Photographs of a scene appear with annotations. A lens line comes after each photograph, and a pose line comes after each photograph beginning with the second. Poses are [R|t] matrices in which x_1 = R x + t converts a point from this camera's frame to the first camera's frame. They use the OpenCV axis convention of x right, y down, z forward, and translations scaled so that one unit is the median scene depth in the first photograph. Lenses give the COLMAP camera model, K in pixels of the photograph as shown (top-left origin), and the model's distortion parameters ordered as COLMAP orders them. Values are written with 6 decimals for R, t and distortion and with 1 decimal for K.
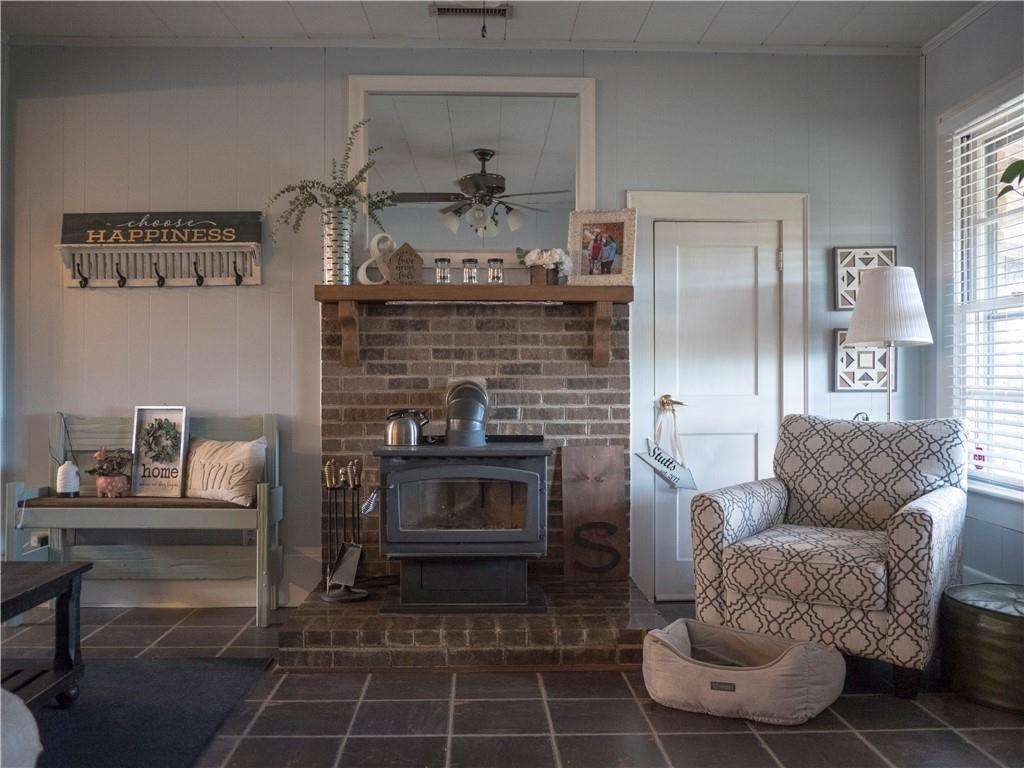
lens RADIAL K [[867.3, 0, 512.0], [0, 867.3, 384.0], [0, 0, 1]] dist [-0.038069, 0.016618]
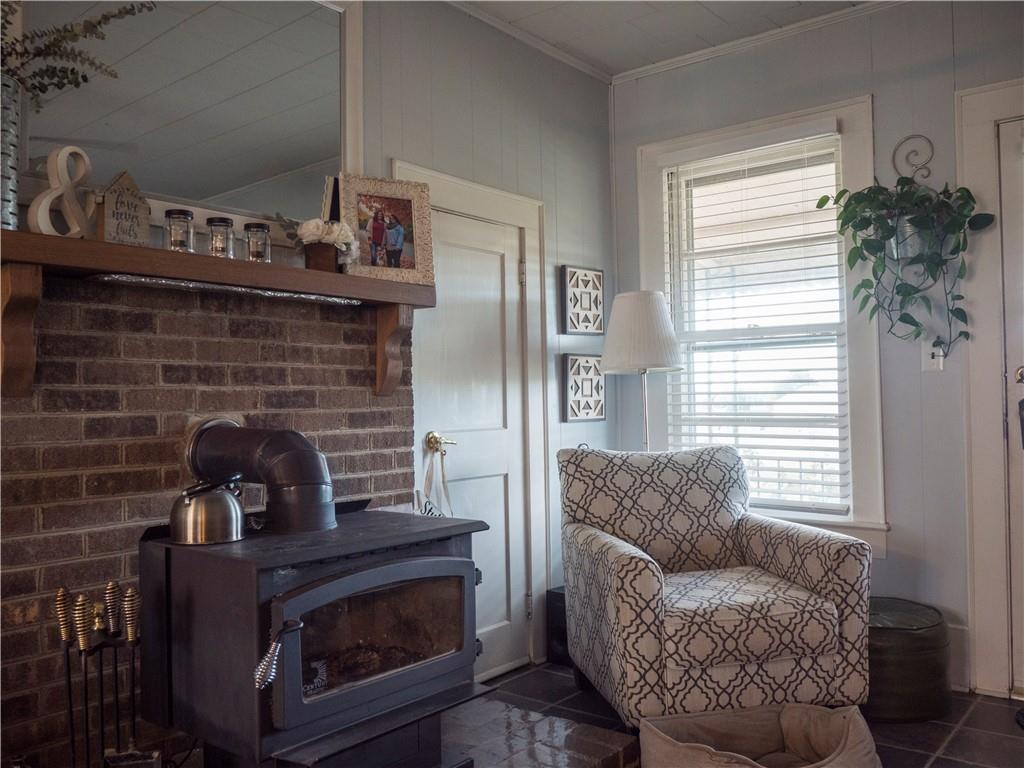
lens RADIAL K [[867.3, 0, 512.0], [0, 867.3, 384.0], [0, 0, 1]] dist [-0.038069, 0.016618]
pose [[0.658970, 0.007650, 0.752130, -0.367480], [0.018425, 0.999484, -0.026309, -0.008738], [-0.751944, 0.031195, 0.658489, 0.451839]]
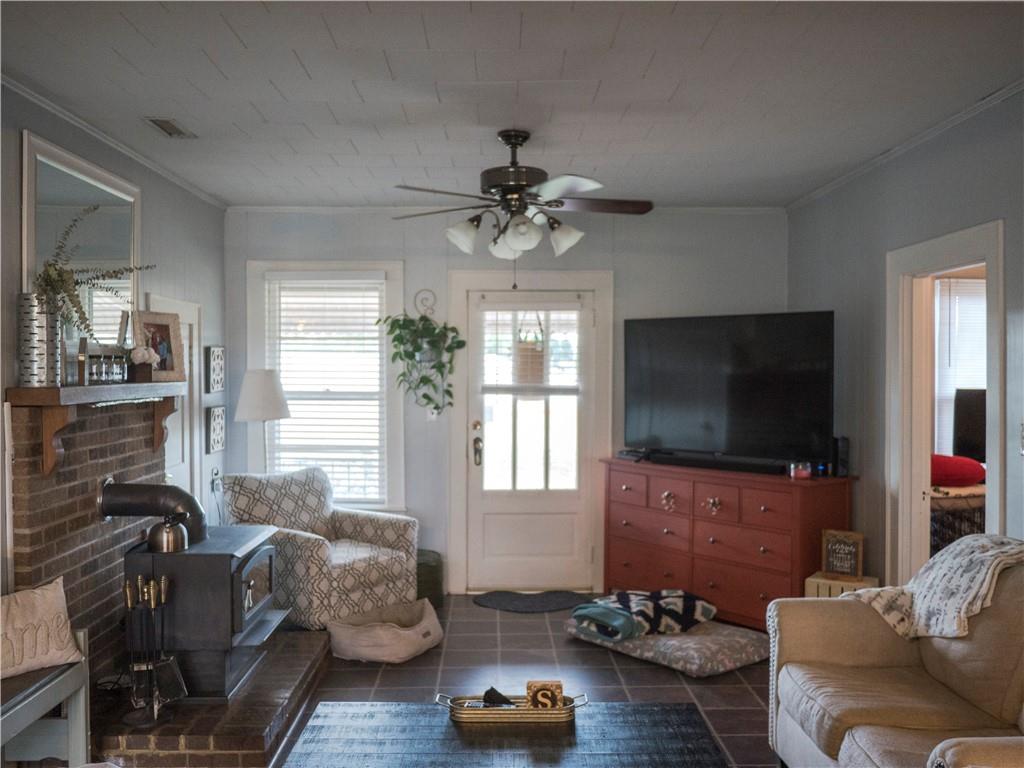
lens RADIAL K [[928.6, 0, 512.0], [0, 928.6, 384.0], [0, 0, 1]] dist [-0.045351, 0.011788]
pose [[0.018878, -0.017949, 0.999661, -1.081323], [0.002545, 0.999836, 0.017904, -0.128704], [-0.999819, 0.002206, 0.018921, 0.521146]]
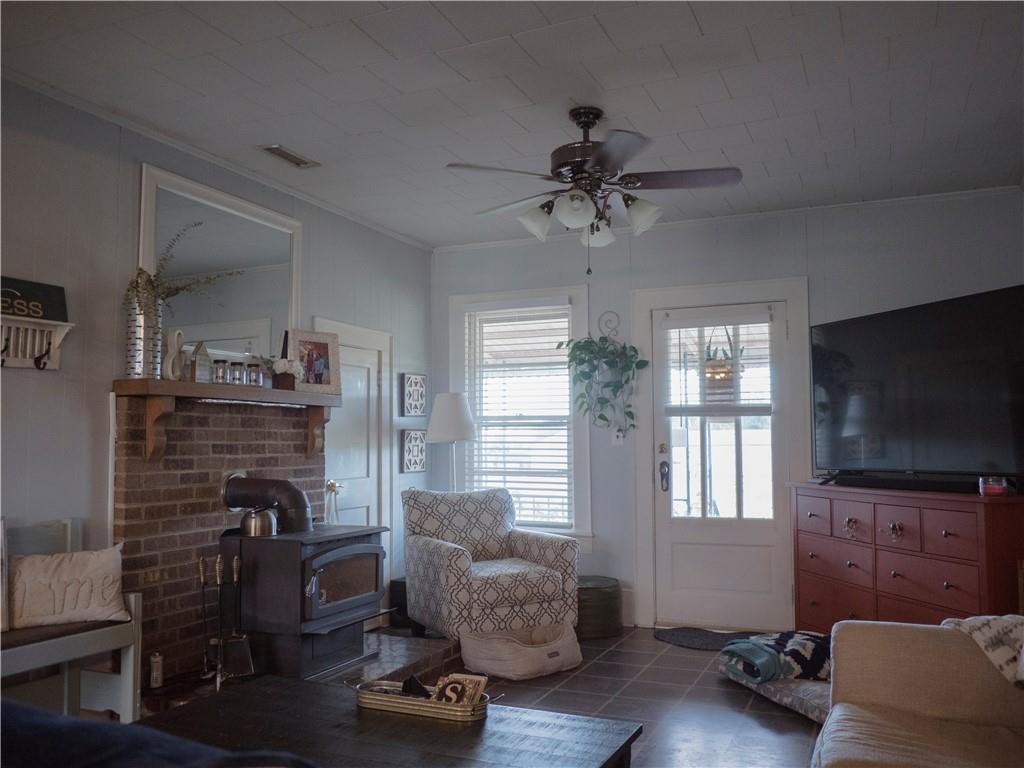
lens RADIAL K [[867.3, 0, 512.0], [0, 867.3, 384.0], [0, 0, 1]] dist [-0.038069, 0.016618]
pose [[0.433678, 0.061288, 0.898981, -0.880066], [0.009055, 0.997337, -0.072362, -0.034285], [-0.901023, 0.039522, 0.431968, 0.216201]]
